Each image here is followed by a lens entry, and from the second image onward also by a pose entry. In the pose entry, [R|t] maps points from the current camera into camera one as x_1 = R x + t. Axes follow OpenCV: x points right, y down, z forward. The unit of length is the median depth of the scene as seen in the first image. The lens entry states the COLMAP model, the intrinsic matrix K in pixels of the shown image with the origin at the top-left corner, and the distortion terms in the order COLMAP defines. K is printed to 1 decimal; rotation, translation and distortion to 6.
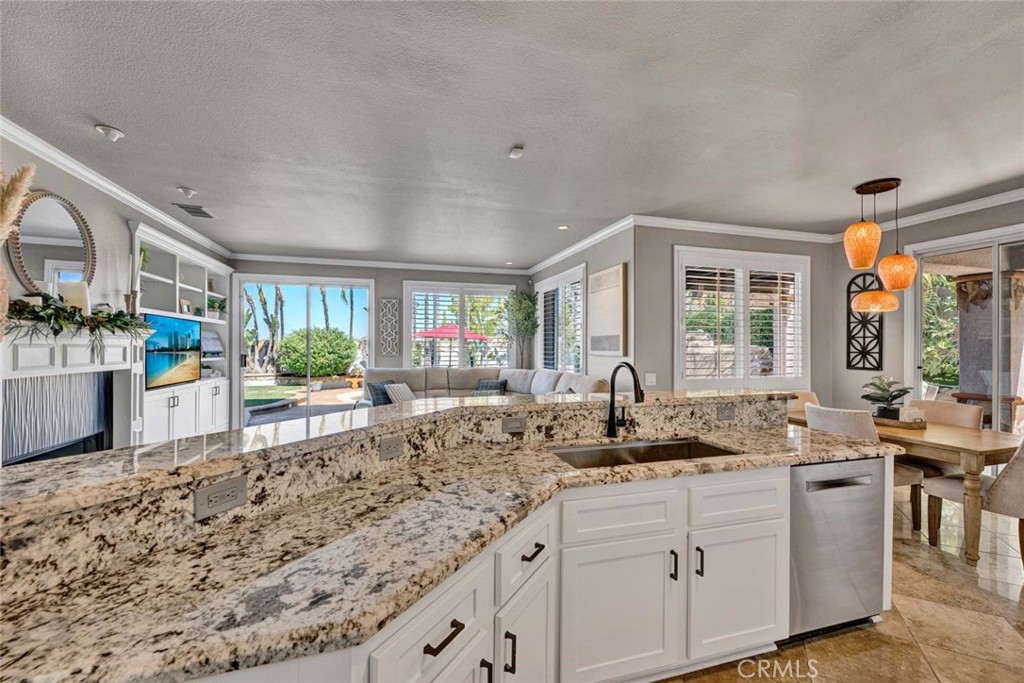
lens RADIAL K [[412.3, 0, 516.8], [0, 412.3, 343.5], [0, 0, 1]] dist [-0.000024, -0.000308]
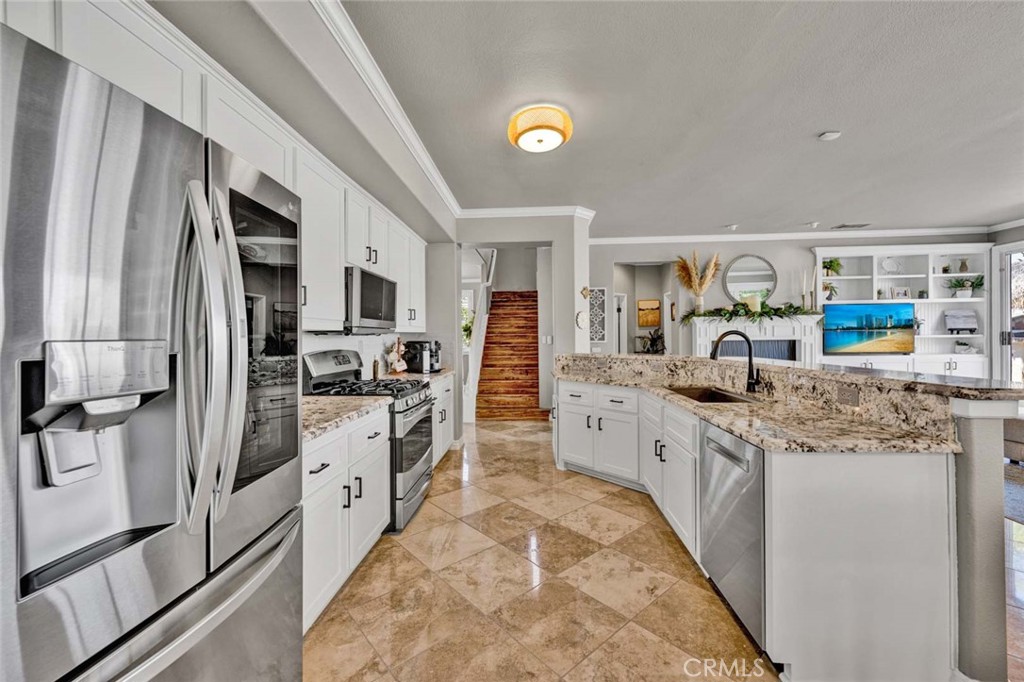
lens RADIAL K [[412.3, 0, 513.1], [0, 412.3, 337.8], [0, 0, 1]] dist [-0.000024, -0.000308]
pose [[-0.355750, 0.001761, -0.934579, 1.319175], [0.024801, 0.999664, -0.007557, 0.044089], [0.934252, -0.025867, -0.355674, 0.621334]]
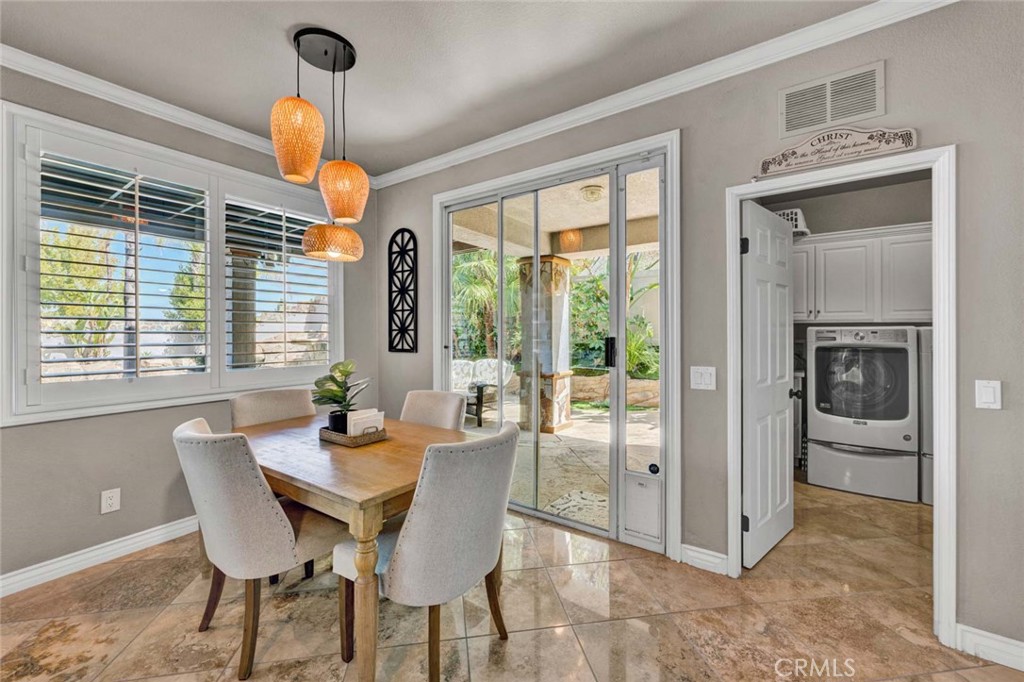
lens RADIAL K [[412.3, 0, 501.2], [0, 412.3, 333.0], [0, 0, 1]] dist [-0.000024, -0.000308]
pose [[0.795841, -0.004056, 0.605492, 0.518869], [0.001385, 0.999987, 0.004877, 0.024100], [-0.605504, -0.003043, 0.795837, 0.261784]]
